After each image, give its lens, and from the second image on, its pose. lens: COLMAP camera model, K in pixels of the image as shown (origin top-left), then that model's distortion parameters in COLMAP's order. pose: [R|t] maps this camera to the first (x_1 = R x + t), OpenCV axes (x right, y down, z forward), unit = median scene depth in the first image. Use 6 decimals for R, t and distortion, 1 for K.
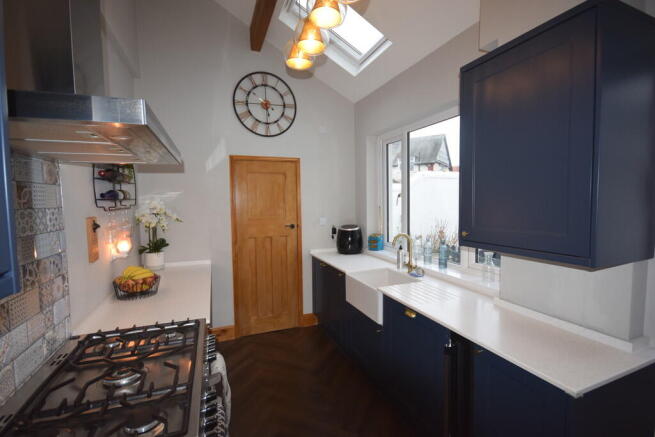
lens RADIAL K [[301.4, 0, 326.3], [0, 301.4, 219.2], [0, 0, 1]] dist [0.000074, -0.000286]
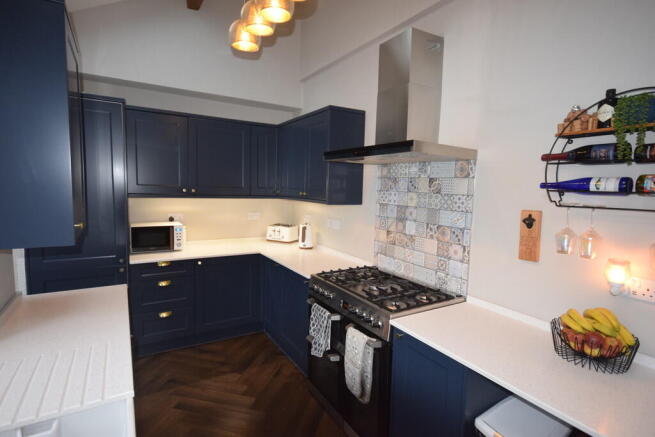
lens RADIAL K [[353.0, 0, 328.2], [0, 353.0, 218.9], [0, 0, 1]] dist [0.020312, -0.004032]
pose [[-0.985155, 0.013001, -0.171172, -0.013496], [-0.015913, 0.985918, 0.166468, -0.089470], [0.170925, 0.166721, -0.971076, 1.182634]]
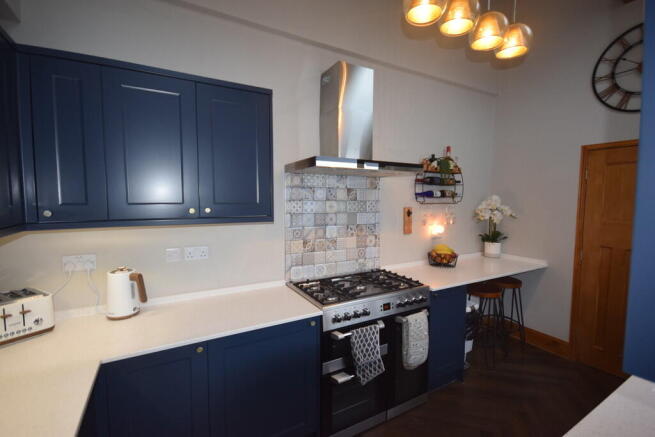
lens RADIAL K [[301.4, 0, 327.2], [0, 301.4, 217.1], [0, 0, 1]] dist [0.000074, -0.000286]
pose [[0.160228, 0.075268, -0.984206, 0.487772], [-0.070290, 0.995427, 0.064683, -0.017797], [0.984574, 0.058816, 0.164786, 0.181078]]
